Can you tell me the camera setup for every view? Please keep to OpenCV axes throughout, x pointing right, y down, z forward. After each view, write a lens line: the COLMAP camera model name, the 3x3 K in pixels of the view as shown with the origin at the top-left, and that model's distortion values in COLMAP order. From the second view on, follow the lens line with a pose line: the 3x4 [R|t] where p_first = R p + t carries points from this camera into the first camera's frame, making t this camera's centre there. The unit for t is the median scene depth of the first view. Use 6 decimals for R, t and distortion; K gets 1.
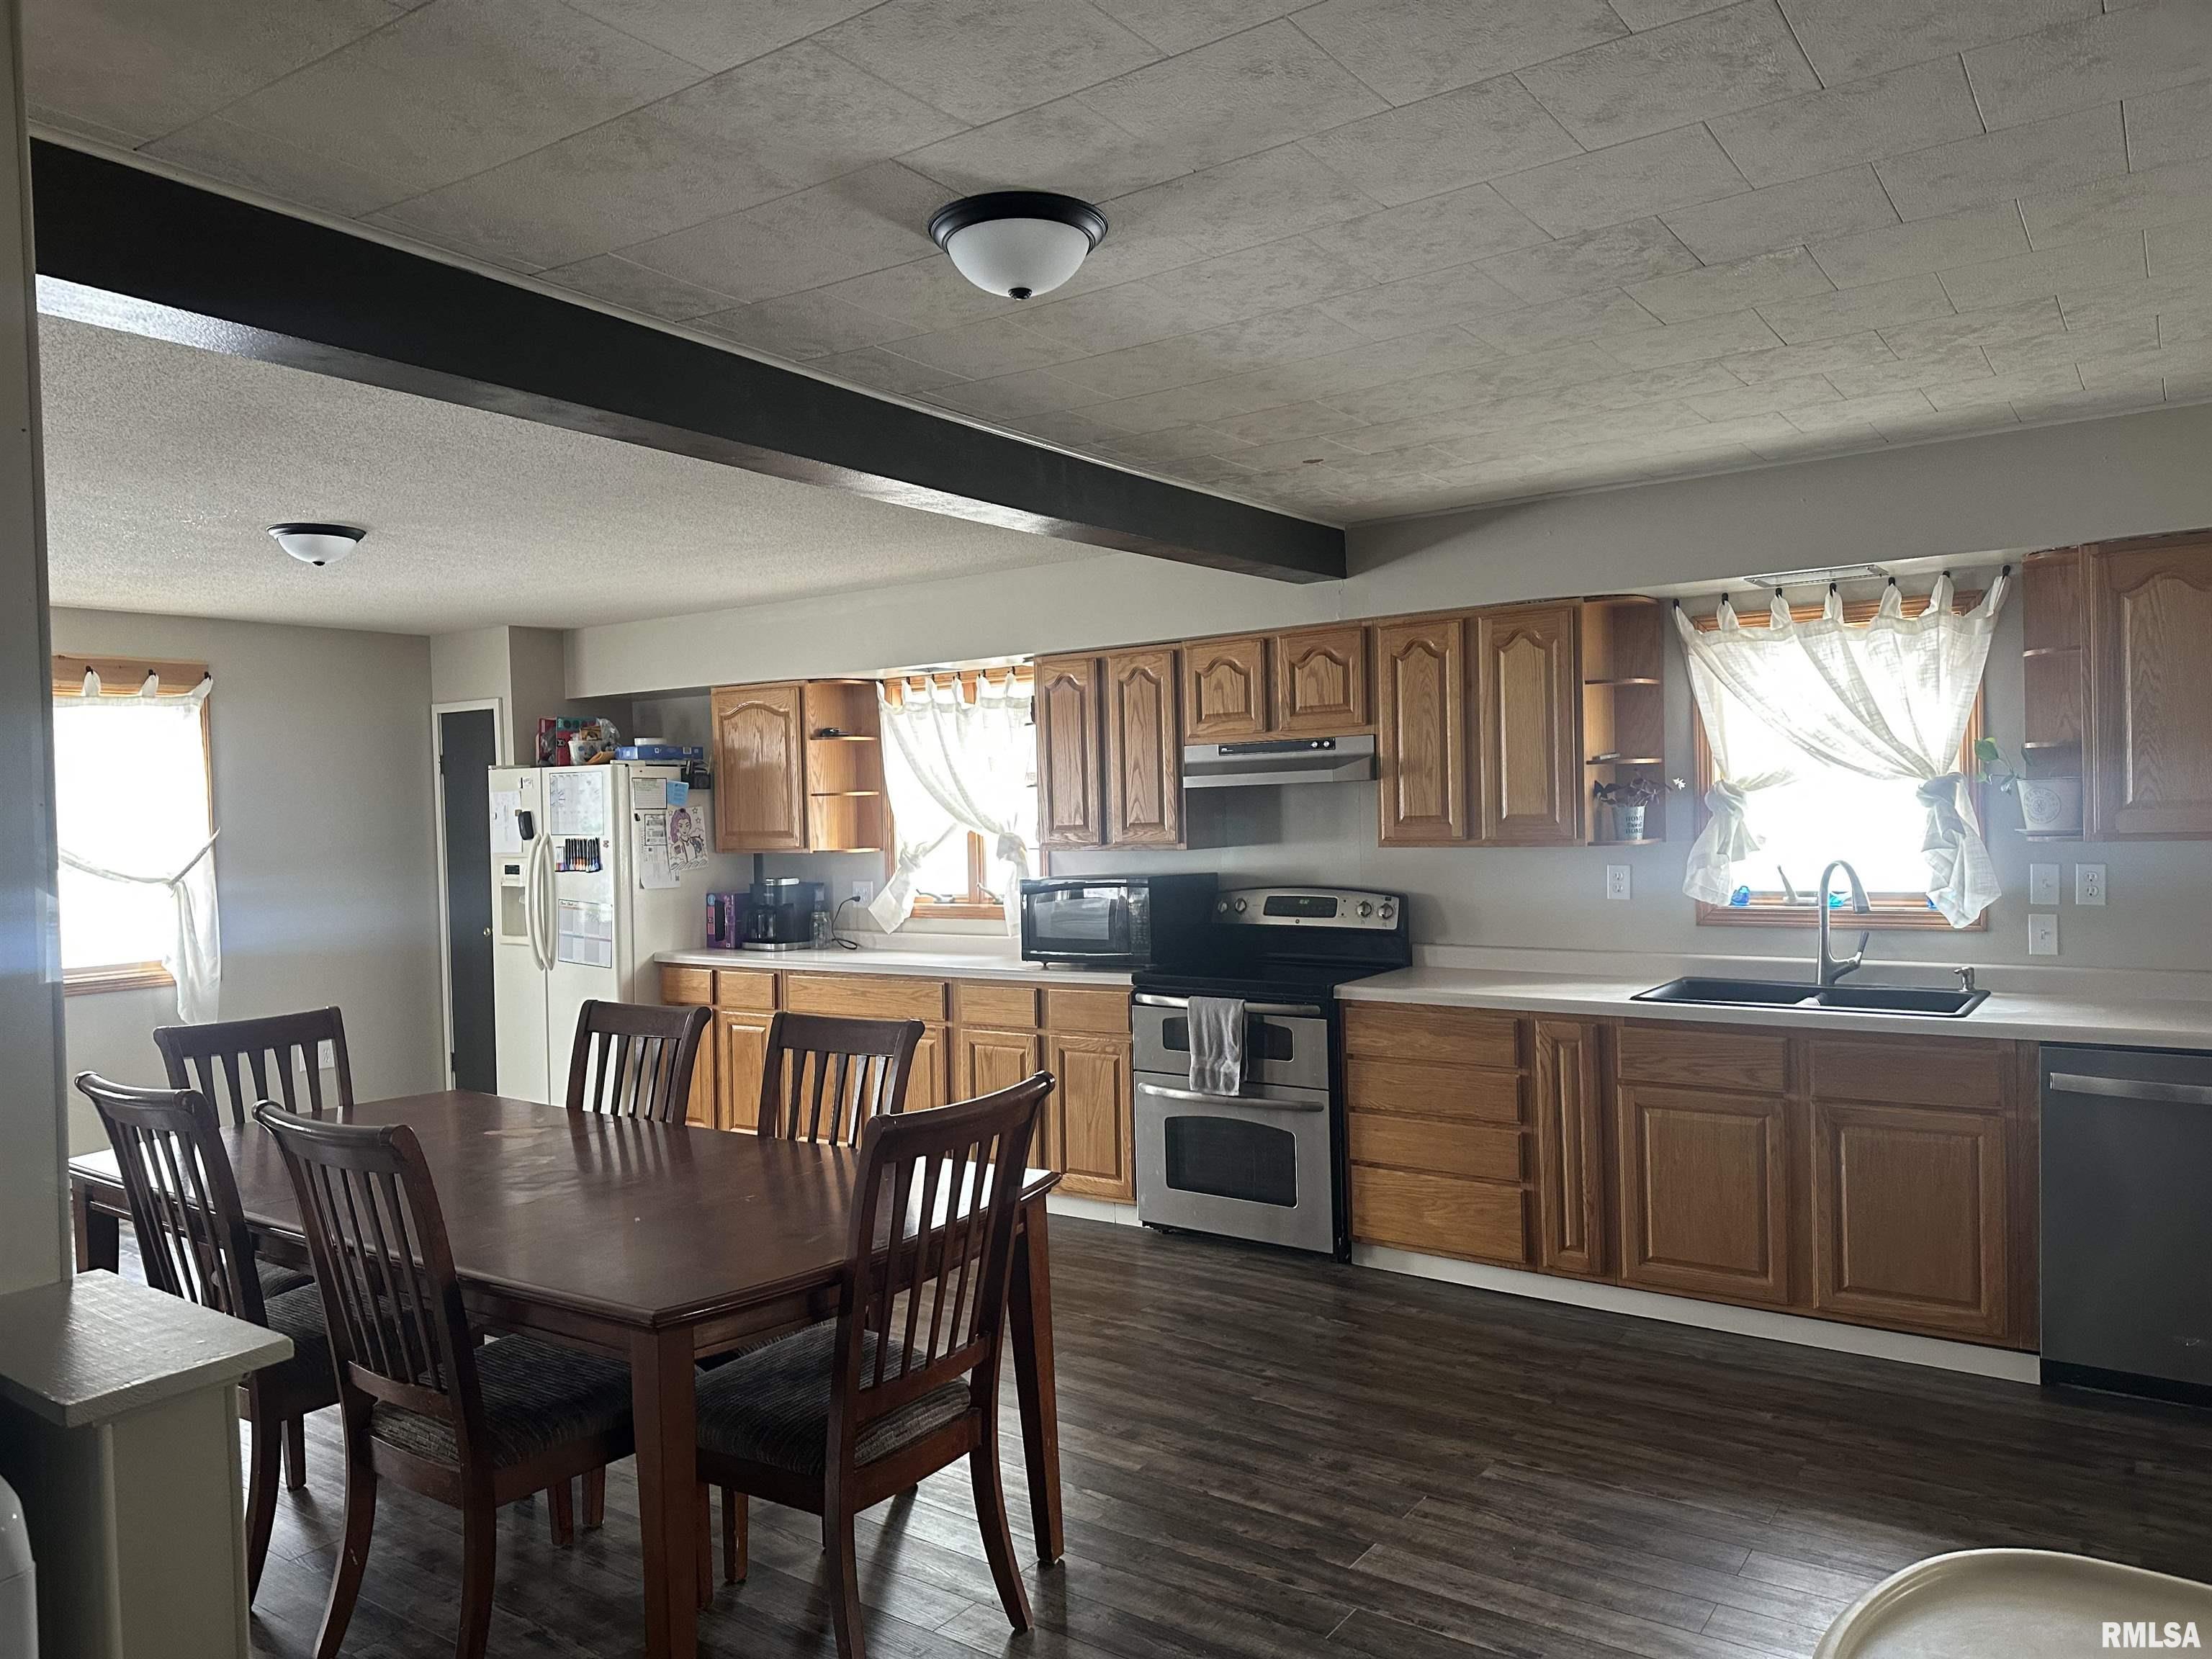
lens RADIAL K [[1542.0, 0, 1097.8], [0, 1542.0, 826.5], [0, 0, 1]] dist [0.130244, -0.173050]
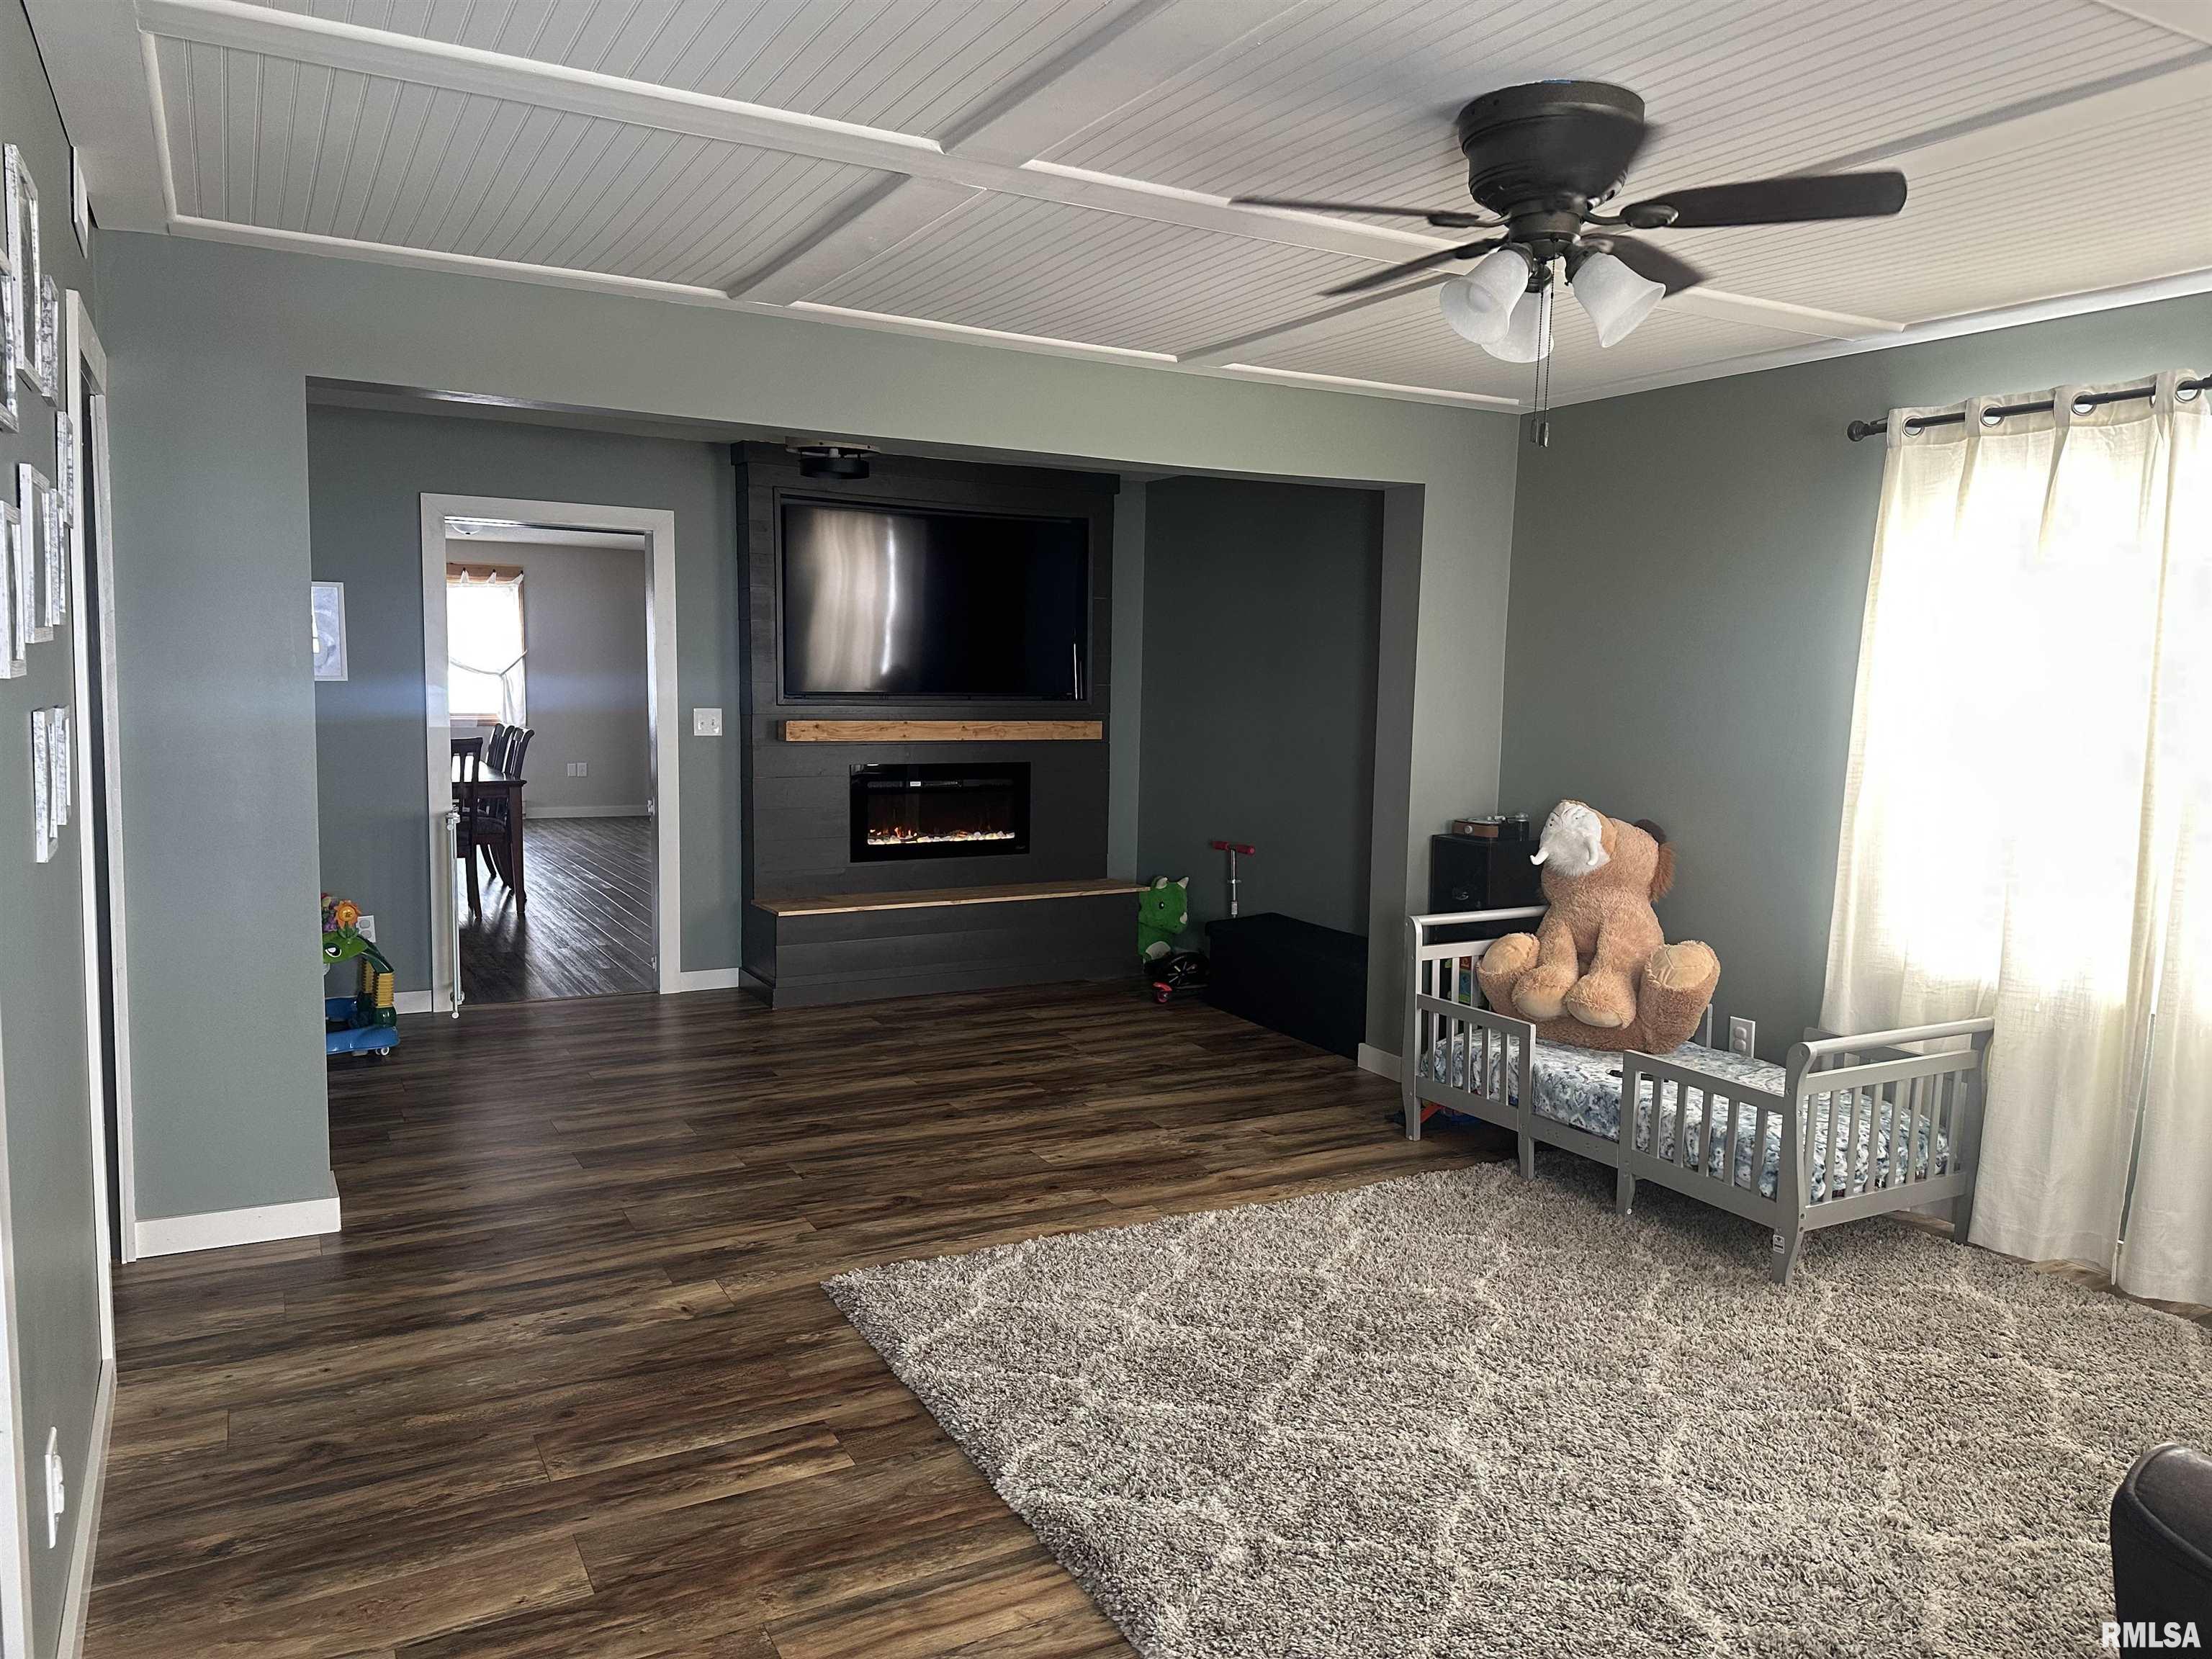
lens RADIAL K [[1542.0, 0, 1097.8], [0, 1542.0, 826.5], [0, 0, 1]] dist [0.130244, -0.173050]
pose [[0.895853, 0.090413, -0.435054, 0.976476], [-0.045880, 0.992669, 0.111822, -0.030928], [0.441975, -0.080216, 0.893434, -0.472931]]
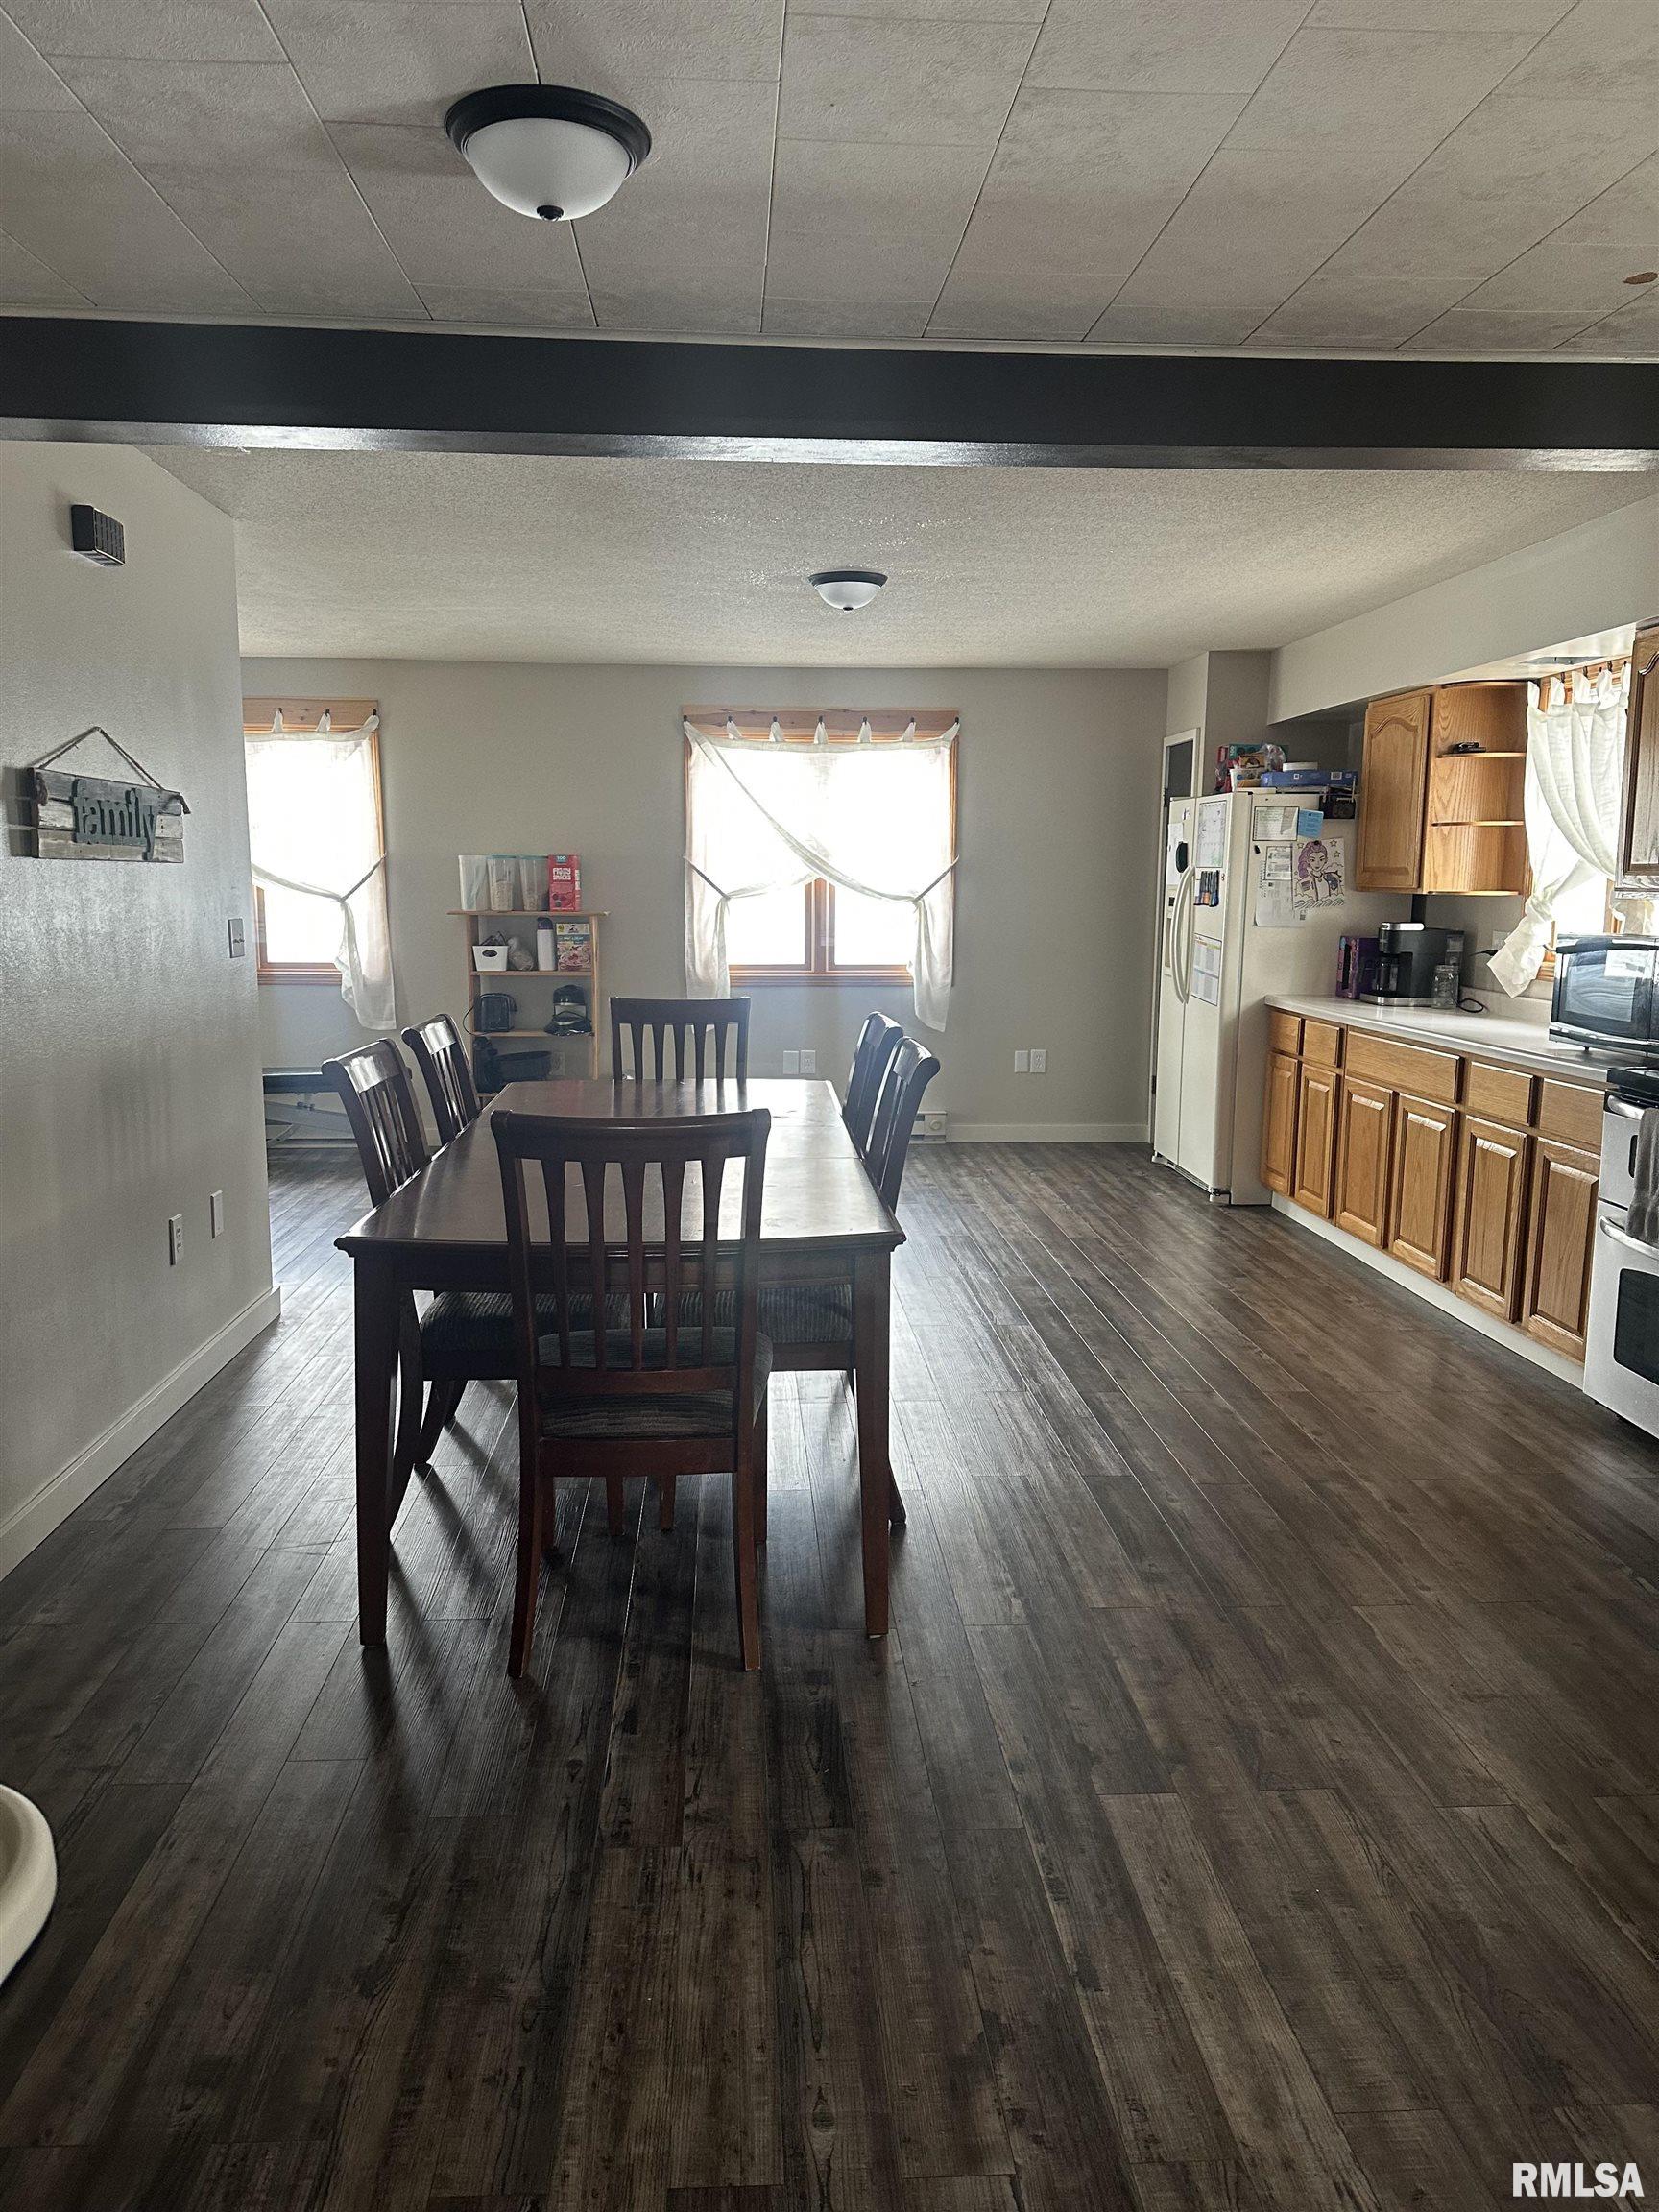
lens RADIAL K [[1542.0, 0, 829.5], [0, 1542.0, 1106.0], [0, 0, 1]] dist [0.130244, -0.173050]
pose [[0.622861, 0.143148, -0.769125, 0.293925], [-0.027443, 0.986510, 0.161383, 0.001873], [0.781851, -0.079412, 0.618387, 0.199233]]
